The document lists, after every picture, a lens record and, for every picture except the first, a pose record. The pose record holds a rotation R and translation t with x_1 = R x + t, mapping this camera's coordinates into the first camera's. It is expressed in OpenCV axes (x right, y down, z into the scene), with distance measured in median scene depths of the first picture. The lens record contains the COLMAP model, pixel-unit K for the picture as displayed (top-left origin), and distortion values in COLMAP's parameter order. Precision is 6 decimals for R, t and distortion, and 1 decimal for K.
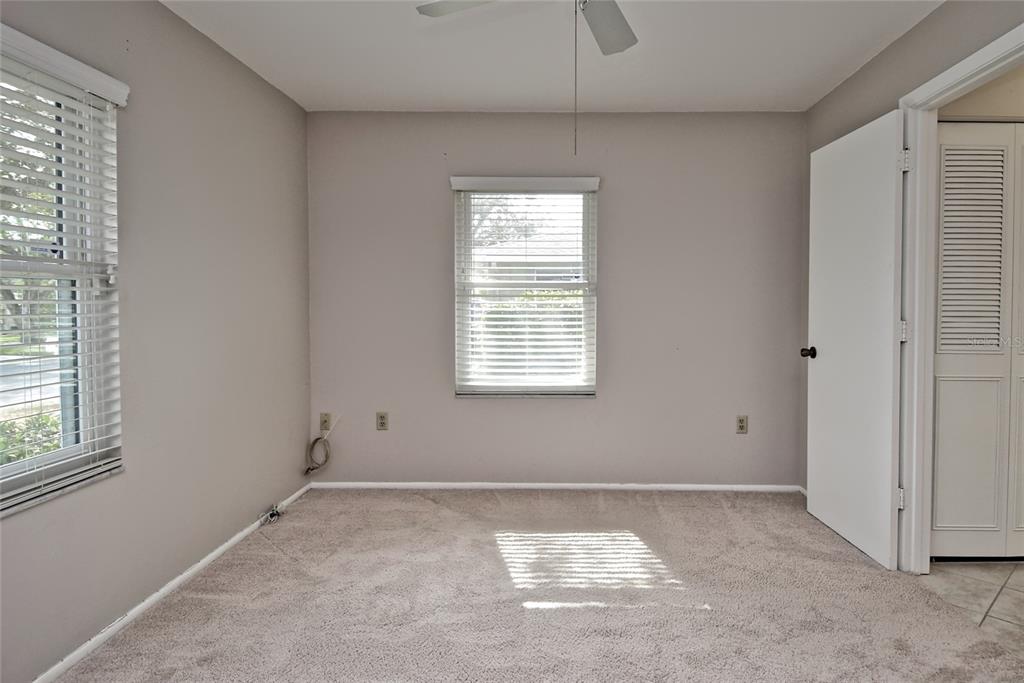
lens RADIAL K [[605.9, 0, 512.1], [0, 605.9, 317.7], [0, 0, 1]] dist [0.037520, 0.000173]
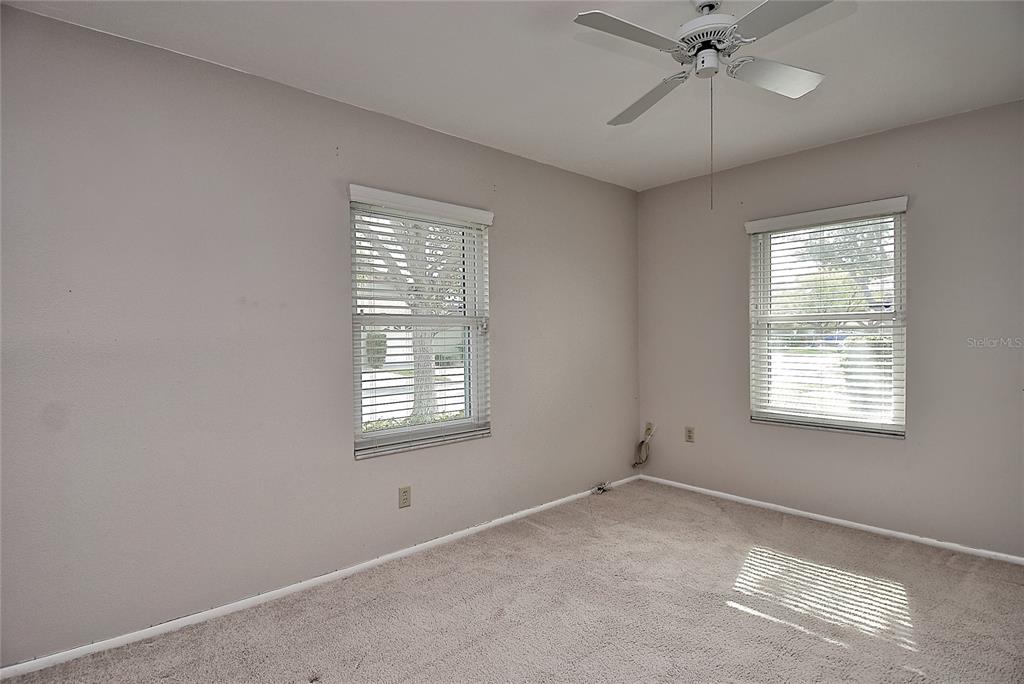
lens RADIAL K [[555.2, 0, 517.4], [0, 555.2, 345.1], [0, 0, 1]] dist [0.047676, -0.059458]
pose [[0.660281, 0.002625, -0.751014, 0.443714], [-0.007650, 0.999966, -0.003230, -0.001253], [0.750979, 0.007877, 0.660279, 0.012949]]
